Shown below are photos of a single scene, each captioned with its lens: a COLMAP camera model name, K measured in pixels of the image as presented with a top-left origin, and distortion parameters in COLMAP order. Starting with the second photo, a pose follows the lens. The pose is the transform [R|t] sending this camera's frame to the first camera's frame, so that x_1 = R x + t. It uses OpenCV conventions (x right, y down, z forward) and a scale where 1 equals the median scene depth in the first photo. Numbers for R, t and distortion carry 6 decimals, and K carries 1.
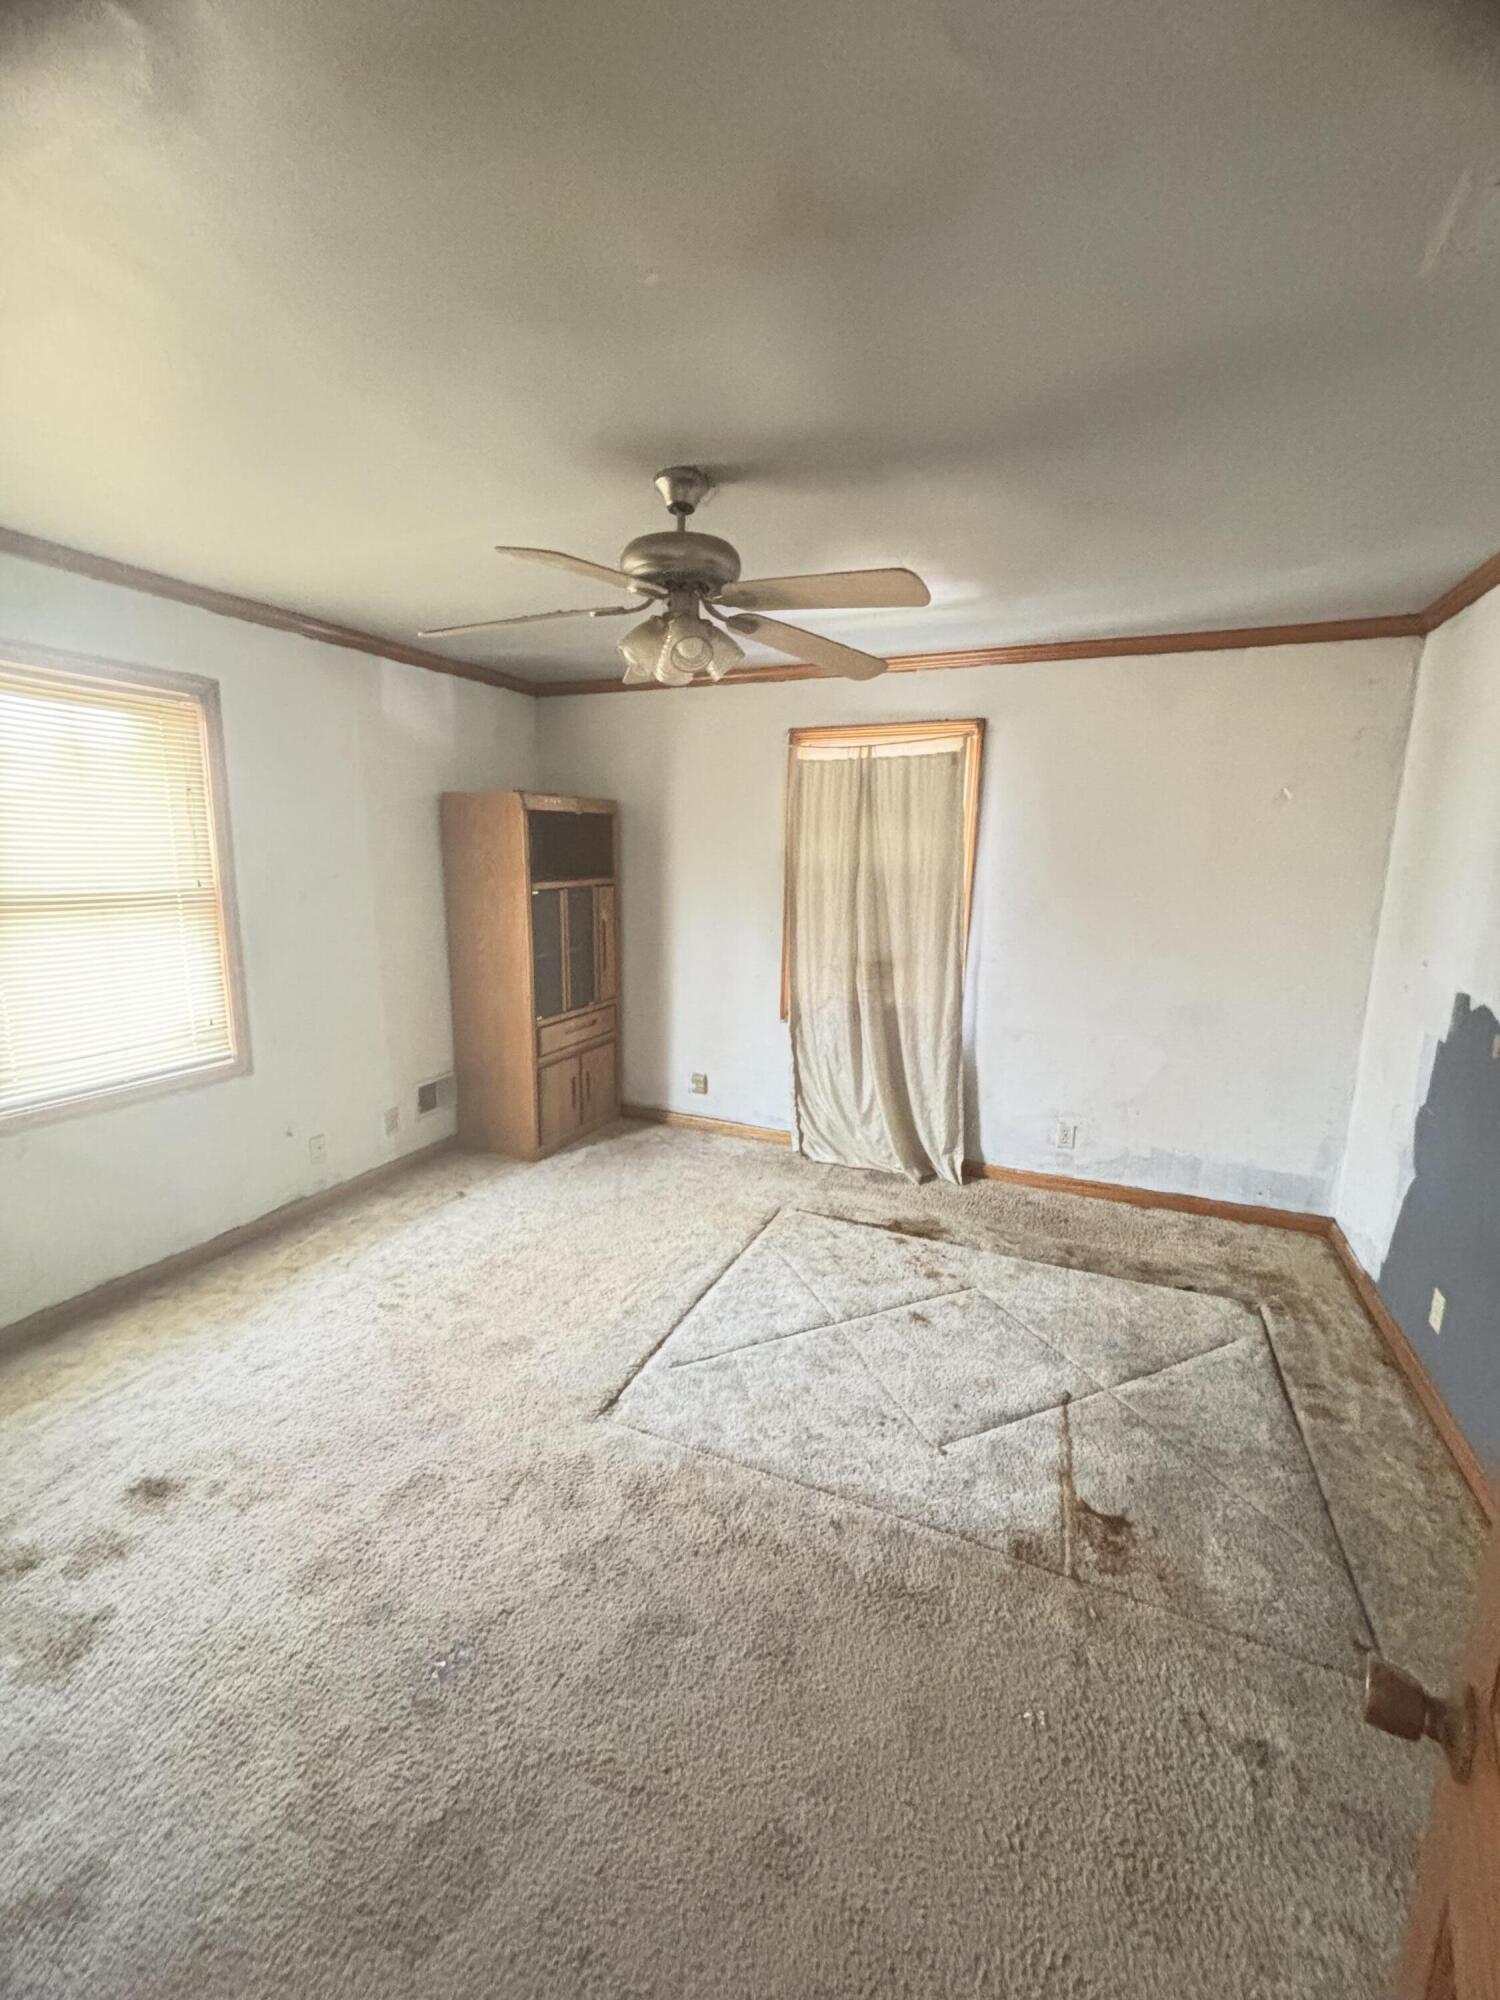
lens RADIAL K [[814.8, 0, 743.7], [0, 814.8, 998.5], [0, 0, 1]] dist [0.012450, -0.000609]
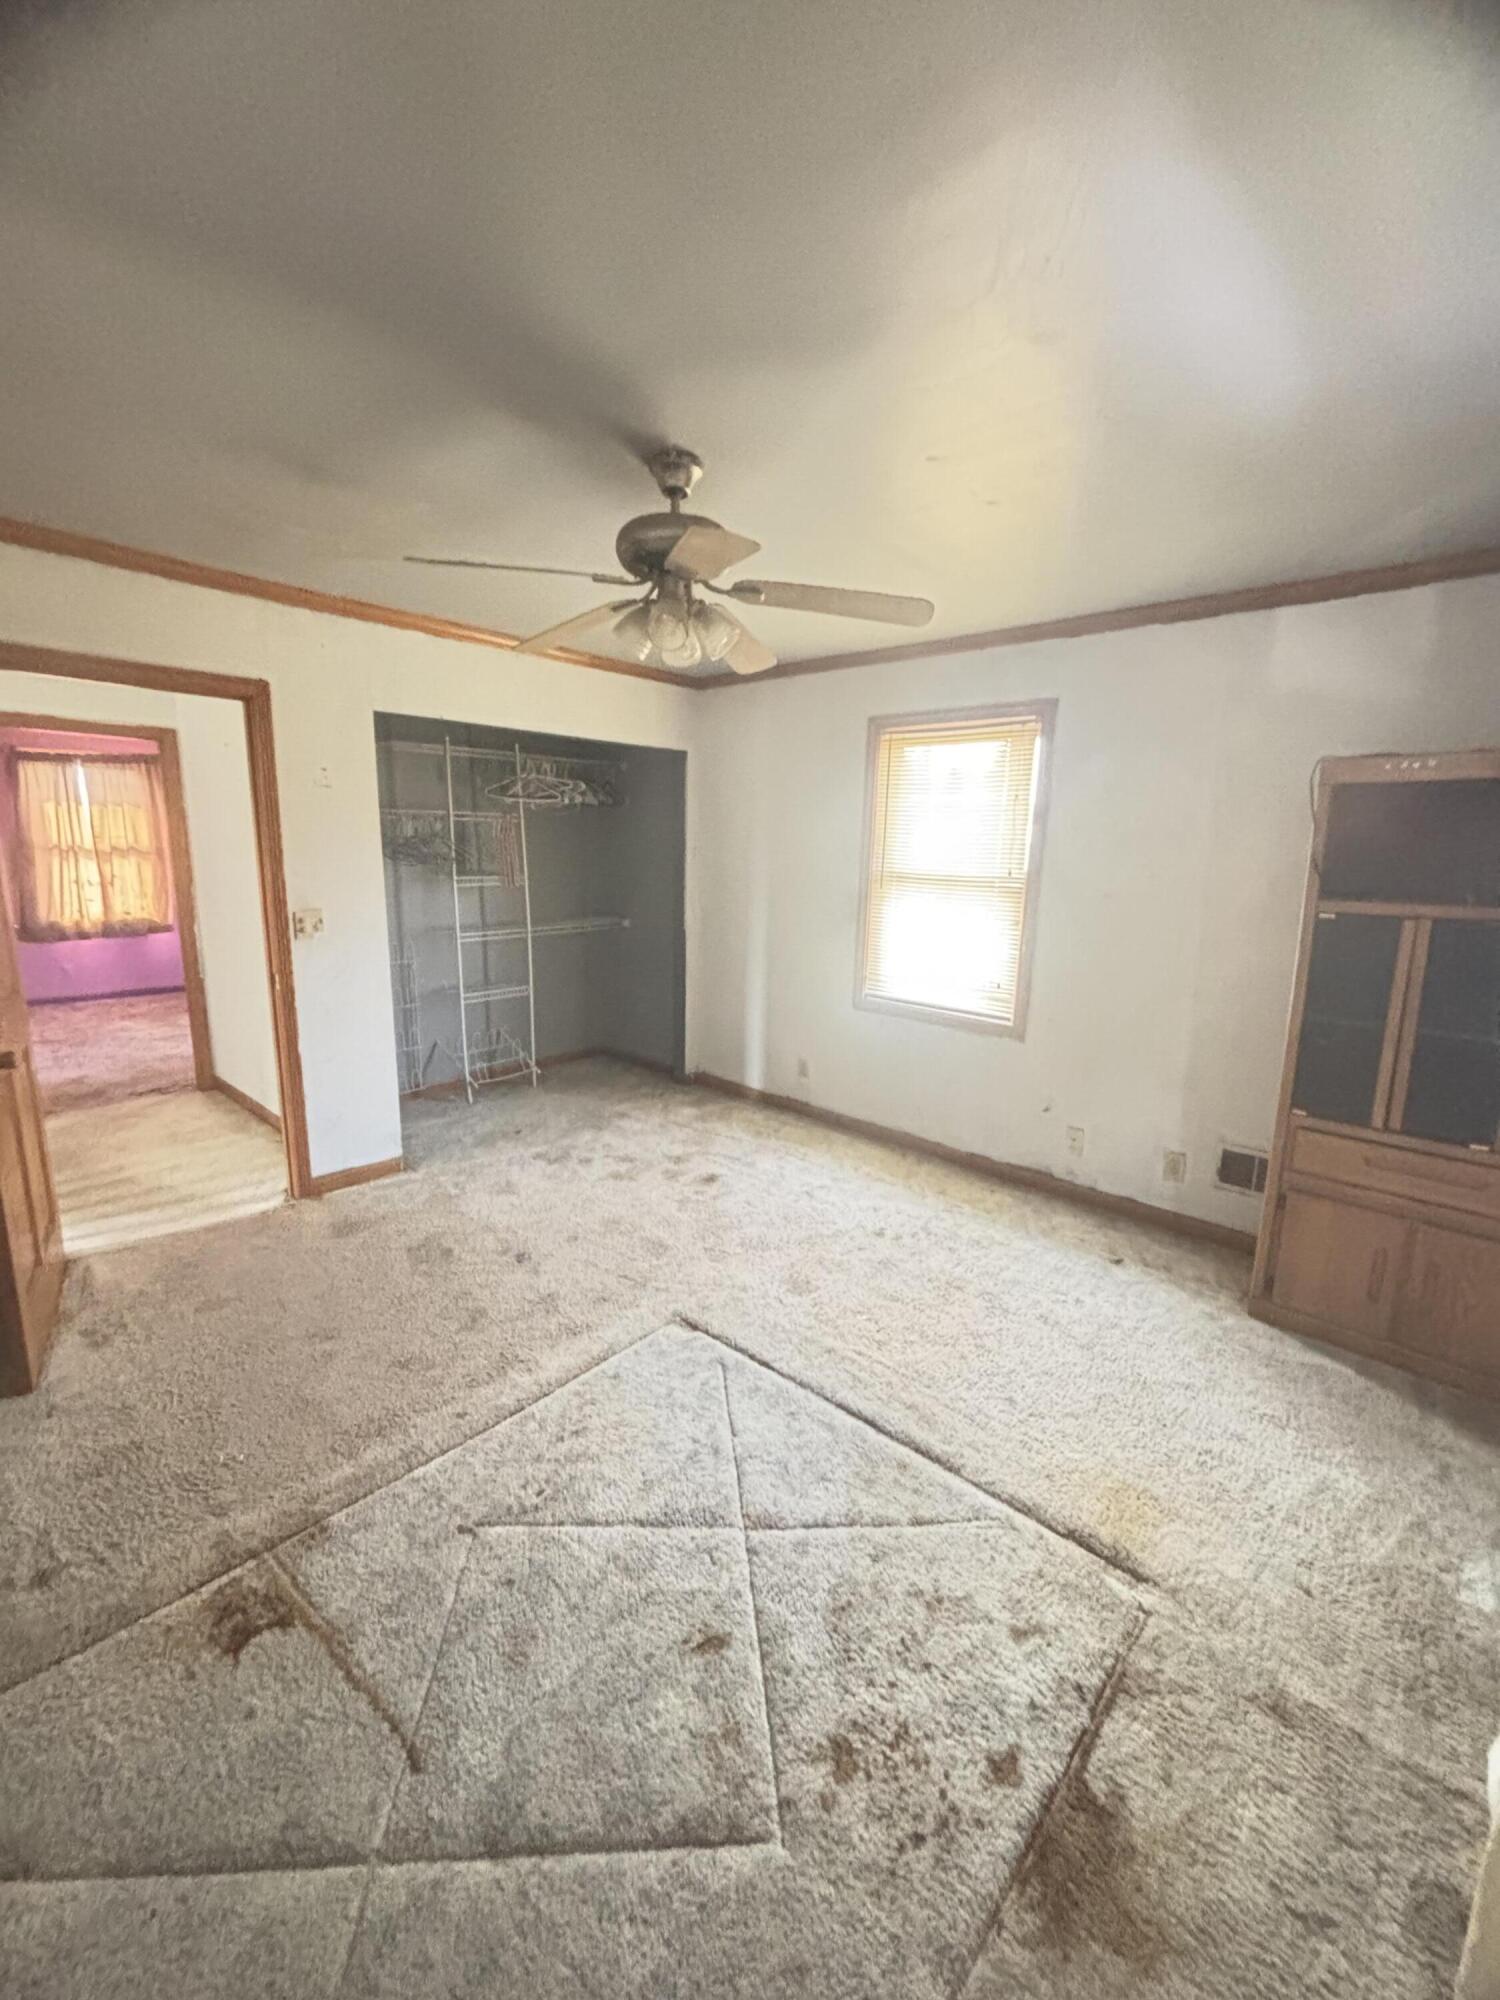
lens RADIAL K [[814.8, 0, 743.8], [0, 814.8, 997.4], [0, 0, 1]] dist [0.012450, -0.000609]
pose [[-0.313707, 0.160578, -0.935843, 0.599663], [-0.201139, 0.951991, 0.230773, -0.155135], [0.927971, 0.260630, -0.266348, 0.947762]]
